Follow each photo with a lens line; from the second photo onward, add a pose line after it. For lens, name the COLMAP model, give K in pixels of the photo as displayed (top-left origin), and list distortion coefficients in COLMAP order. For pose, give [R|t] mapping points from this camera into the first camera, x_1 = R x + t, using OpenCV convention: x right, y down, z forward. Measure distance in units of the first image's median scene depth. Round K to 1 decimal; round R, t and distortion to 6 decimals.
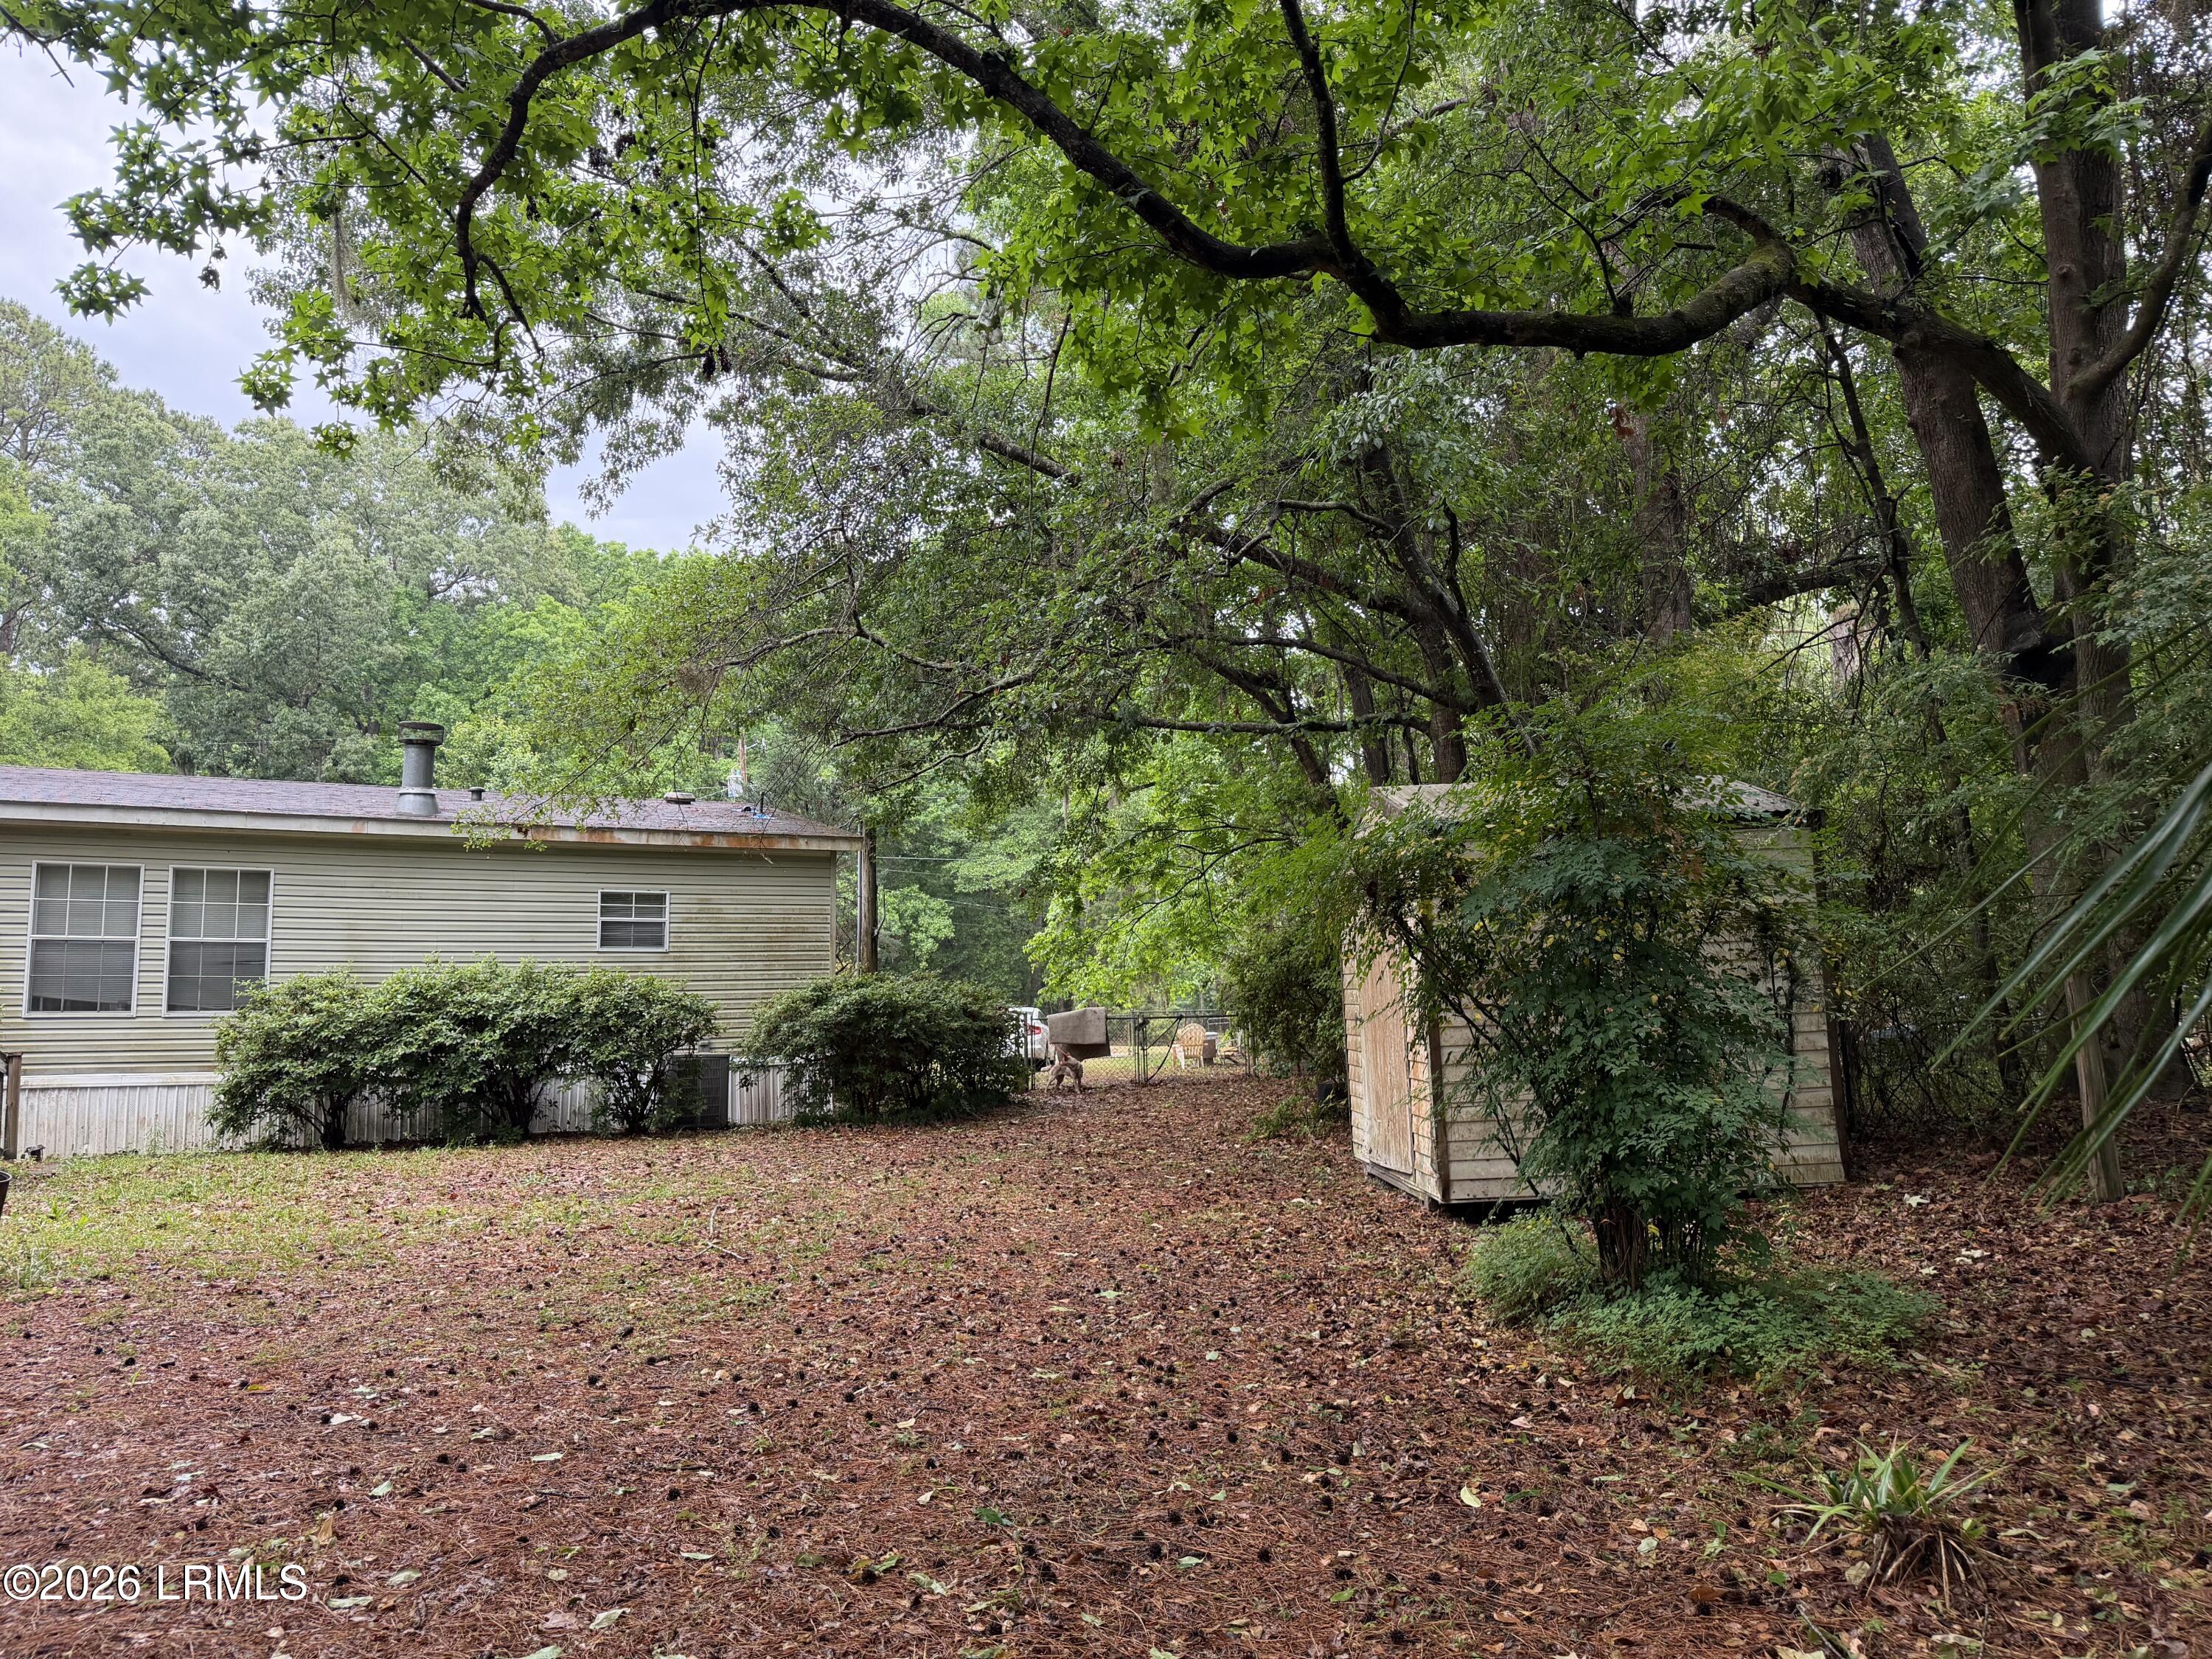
lens RADIAL K [[1547.0, 0, 1129.9], [0, 1547.0, 794.2], [0, 0, 1]] dist [0.021730, -0.035769]
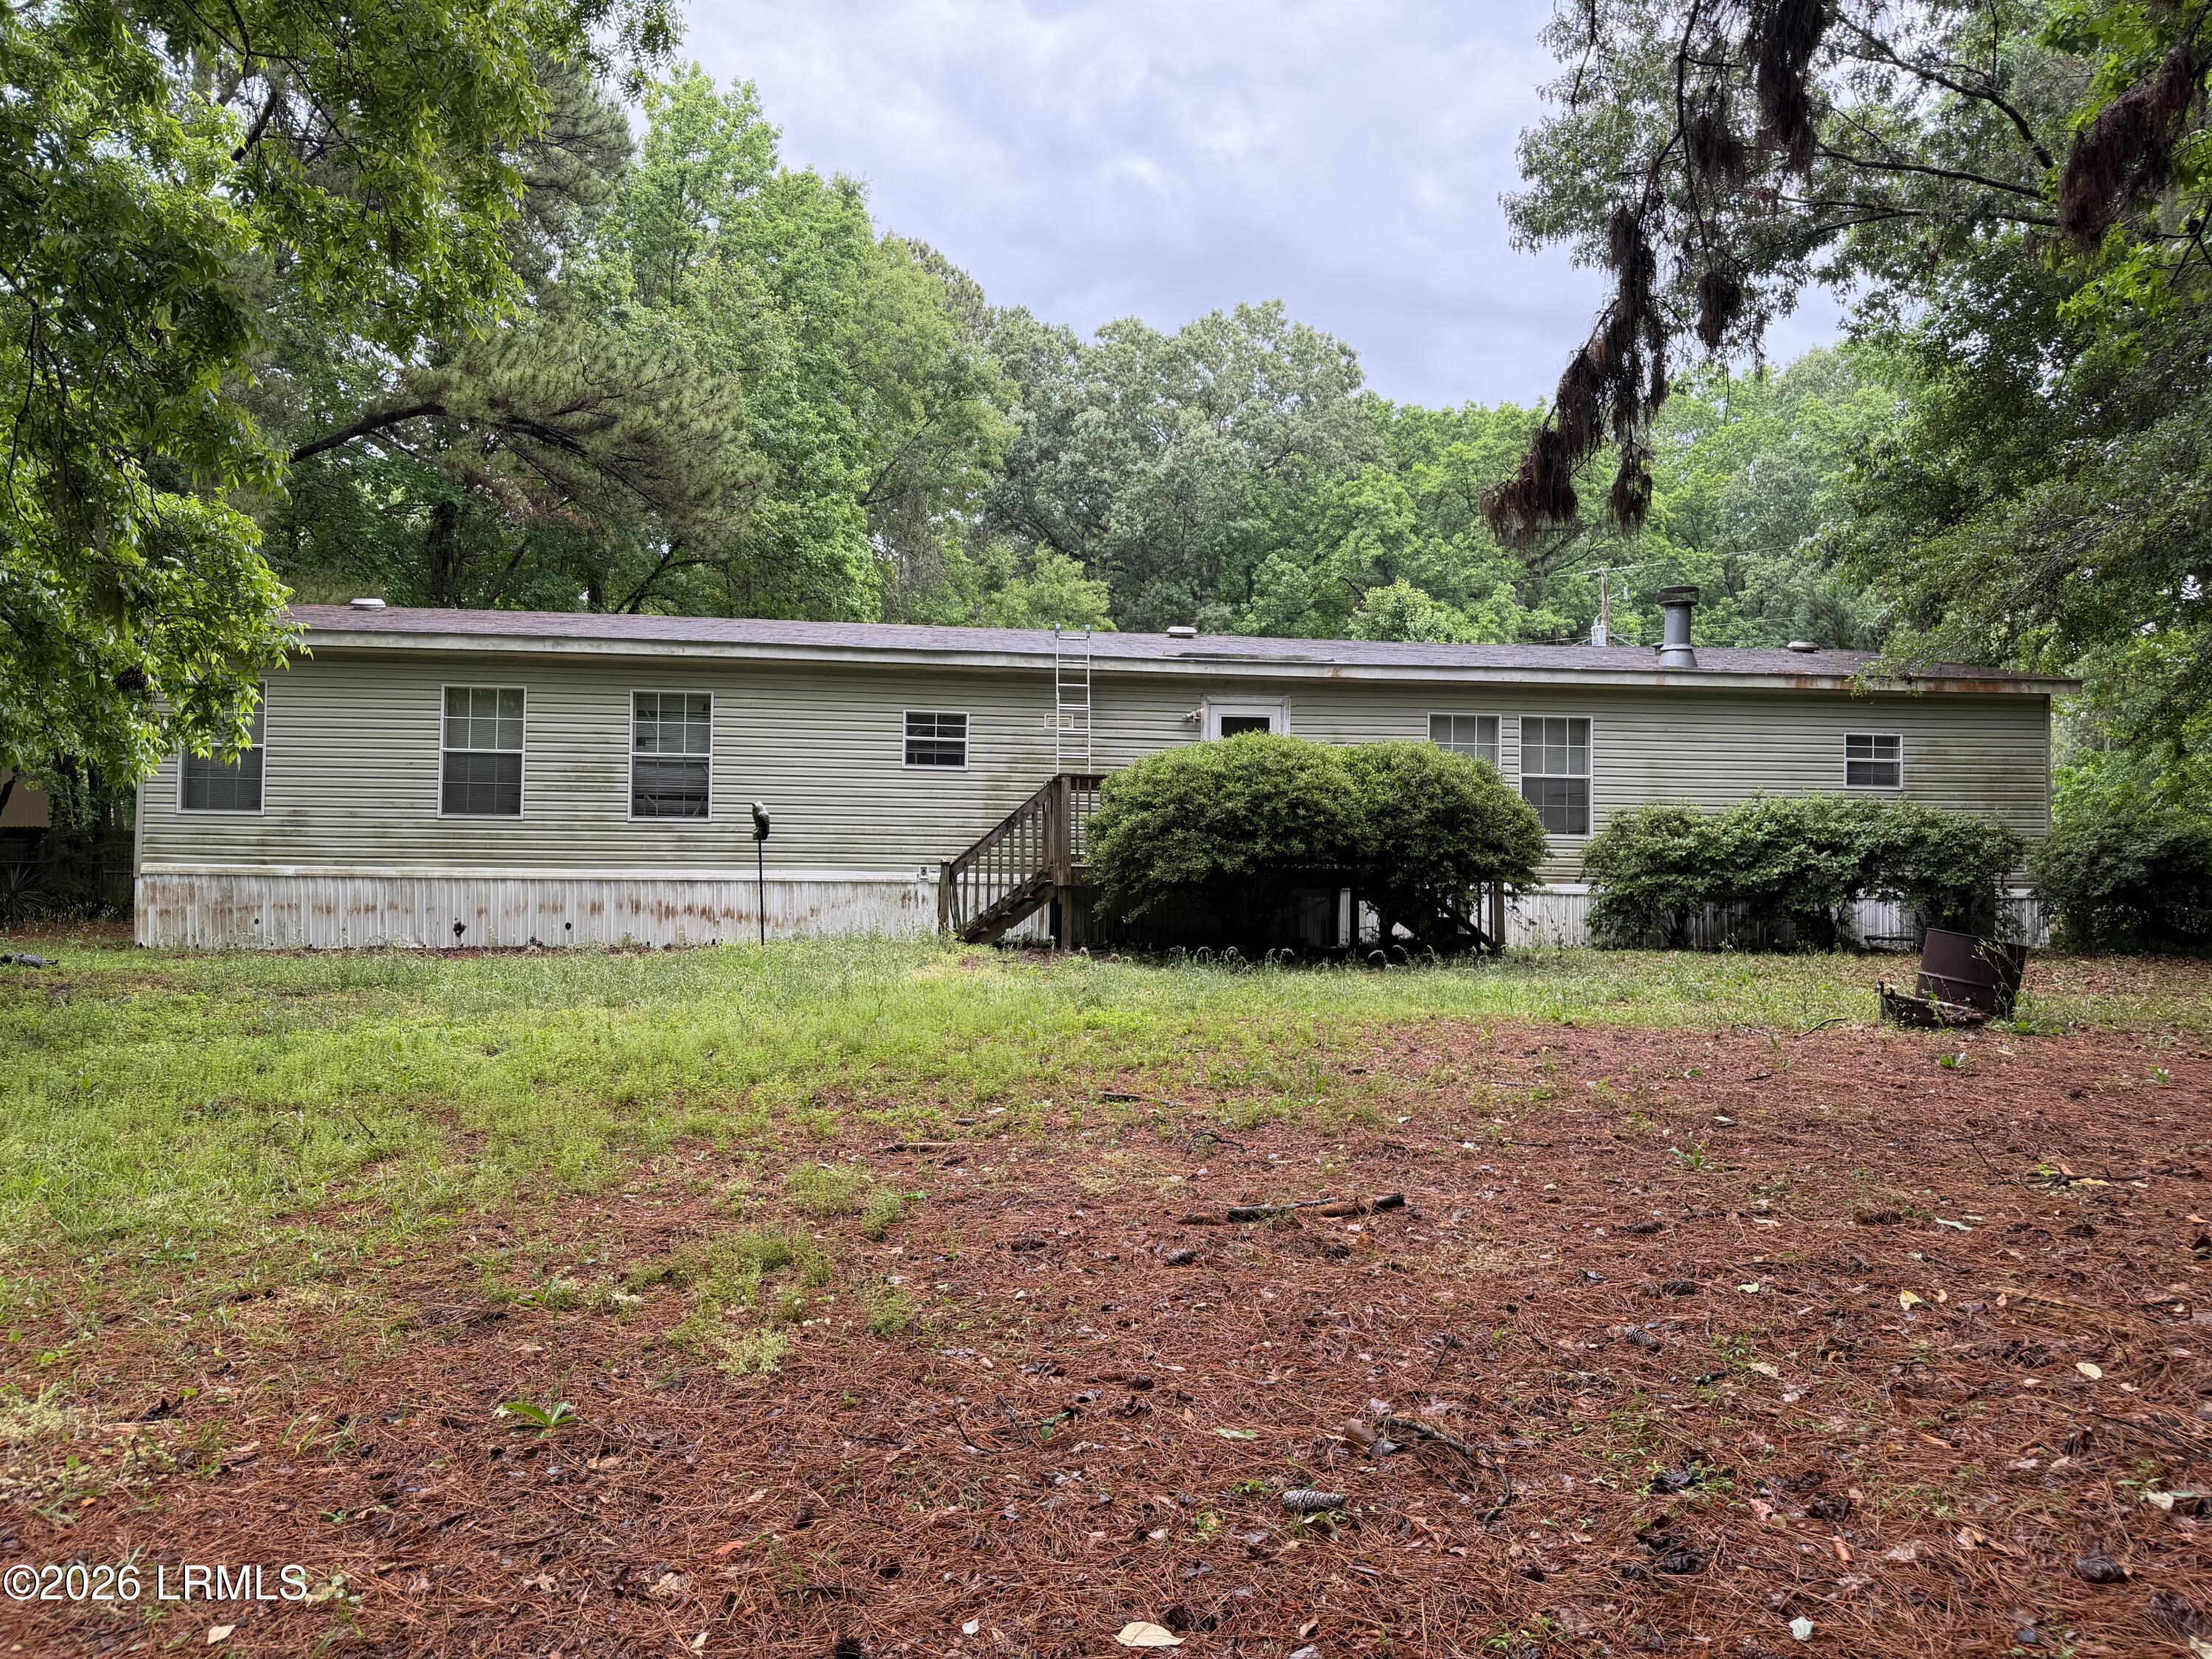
lens RADIAL K [[1547.0, 0, 1108.7], [0, 1547.0, 831.0], [0, 0, 1]] dist [0.021730, -0.035769]
pose [[0.921877, 0.015193, -0.387186, -0.386985], [0.030599, 0.993256, 0.111831, -0.008049], [0.386273, -0.114942, 0.915195, -0.212195]]
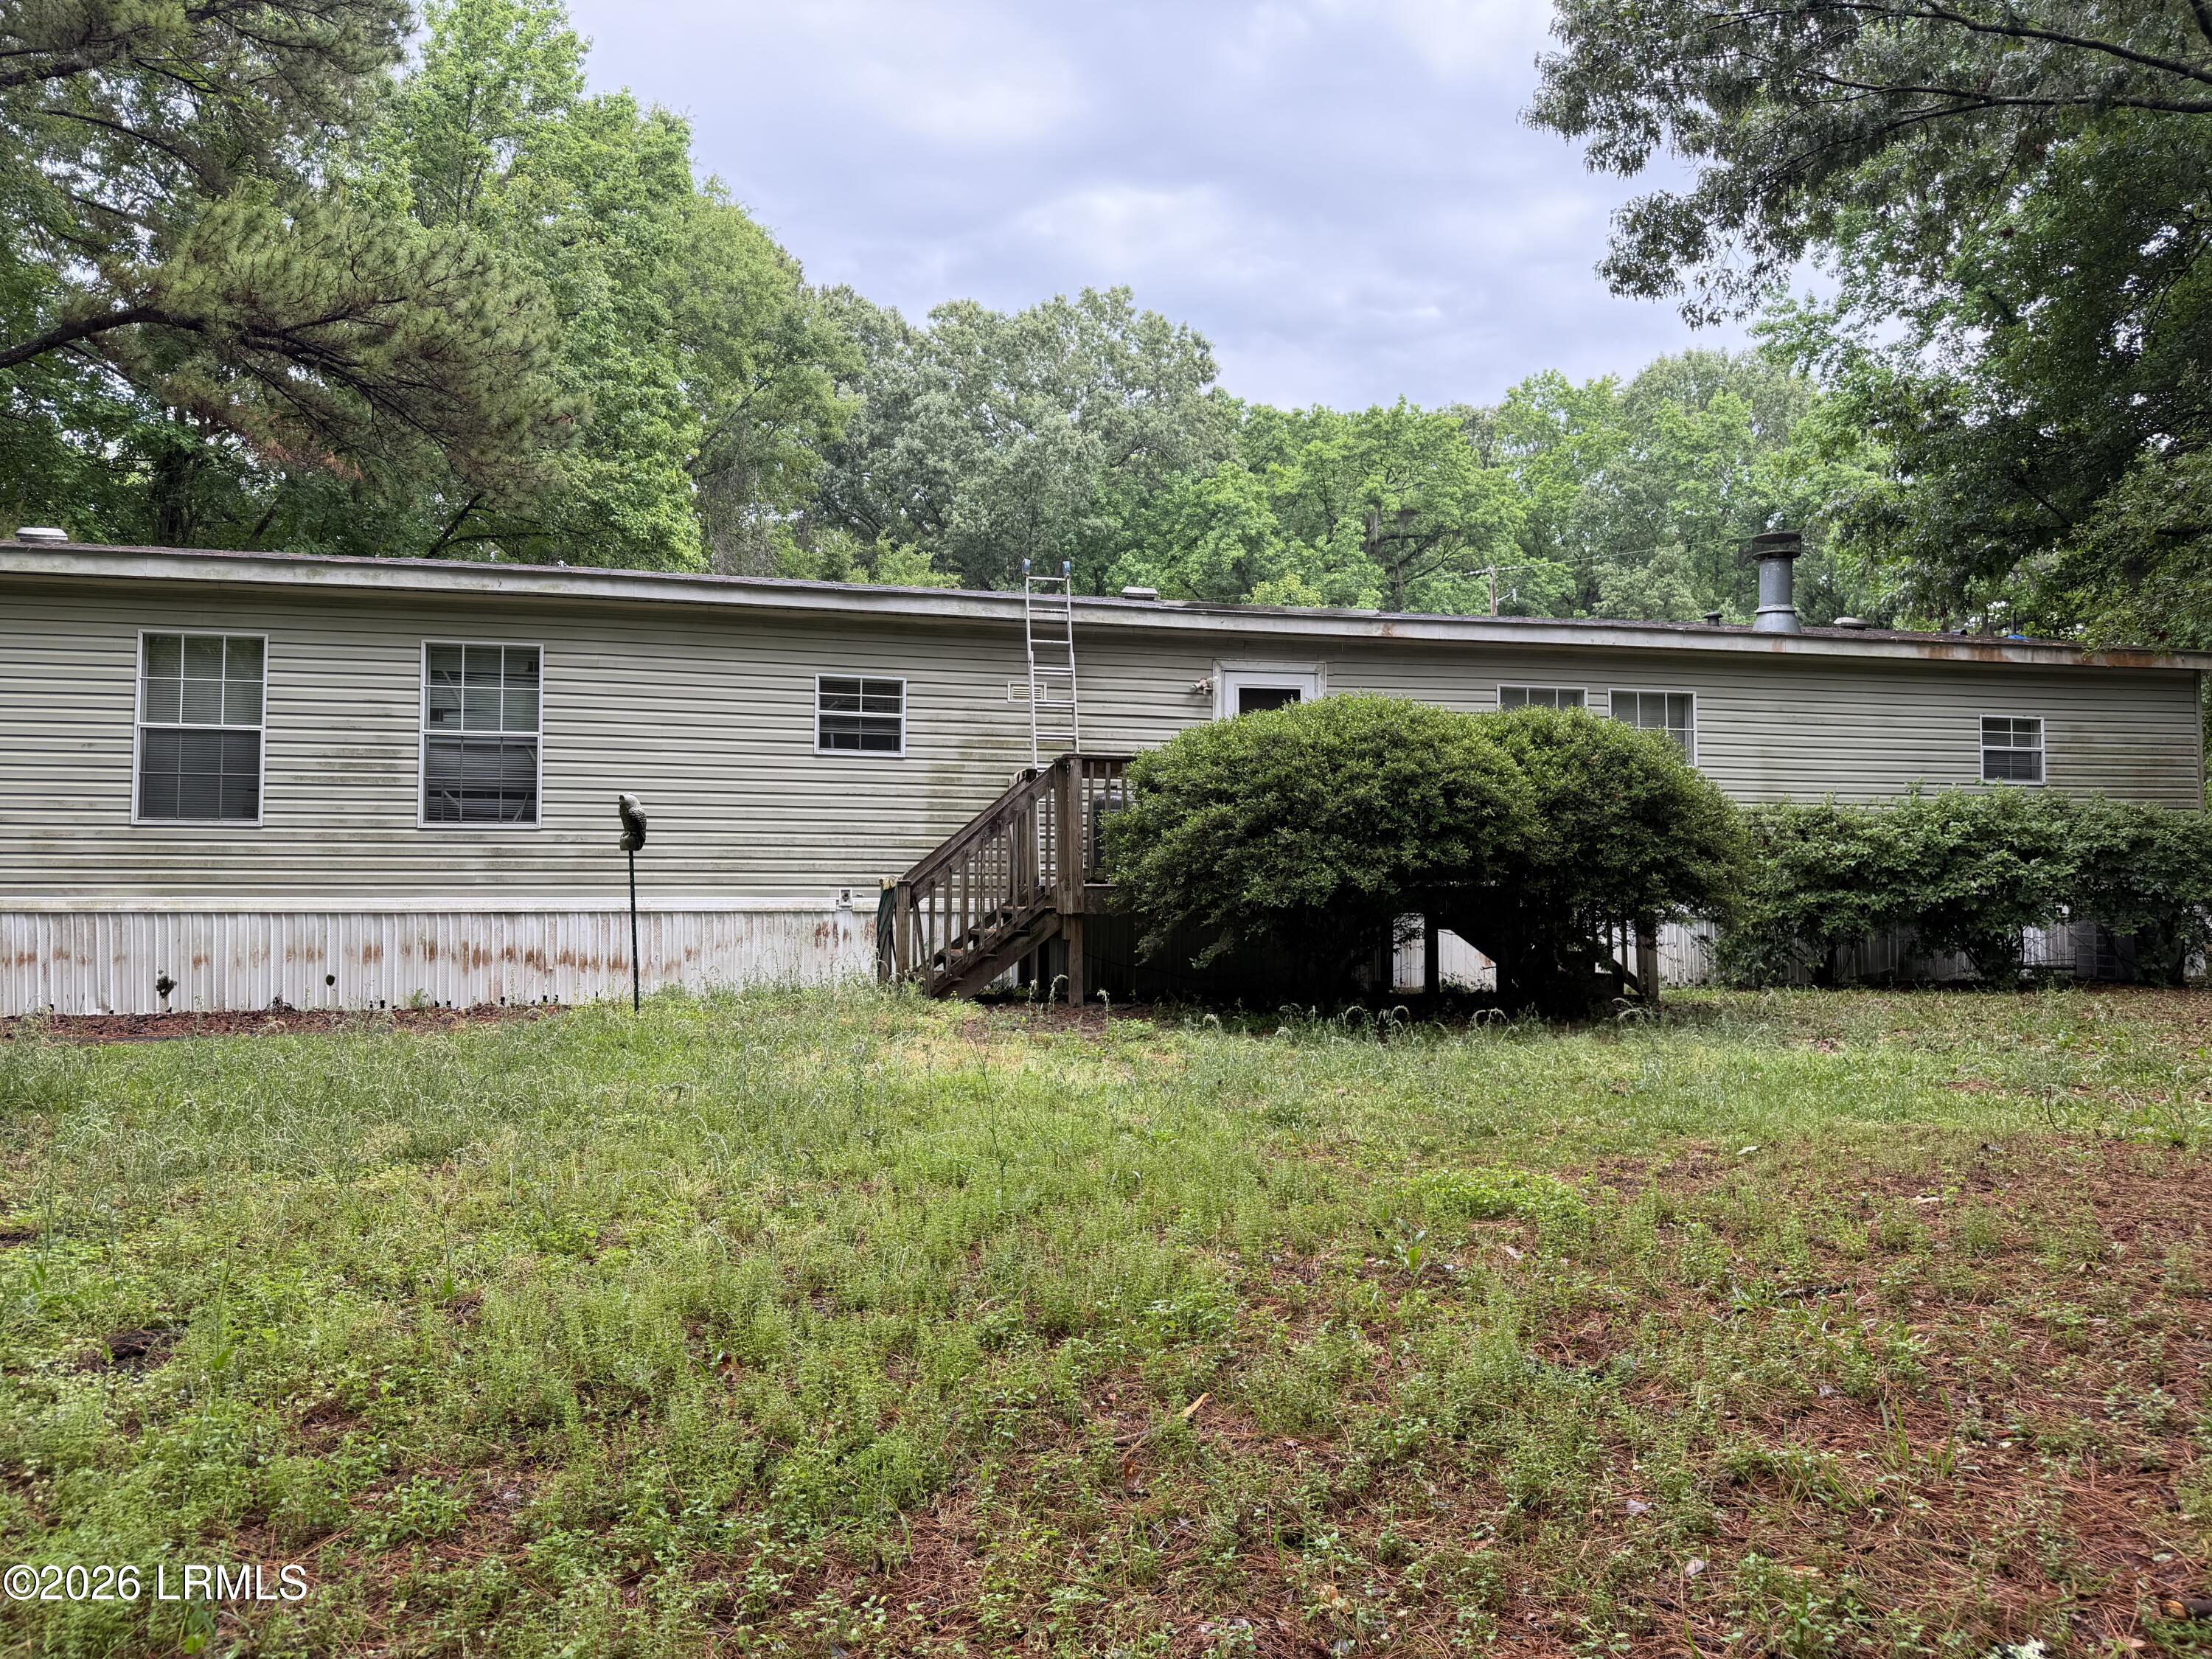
lens RADIAL K [[1547.0, 0, 1084.1], [0, 1547.0, 827.6], [0, 0, 1]] dist [0.021730, -0.035769]
pose [[0.961111, 0.003881, -0.276134, -0.577799], [0.023589, 0.995093, 0.096089, 0.027408], [0.275152, -0.098866, 0.956304, -0.004068]]
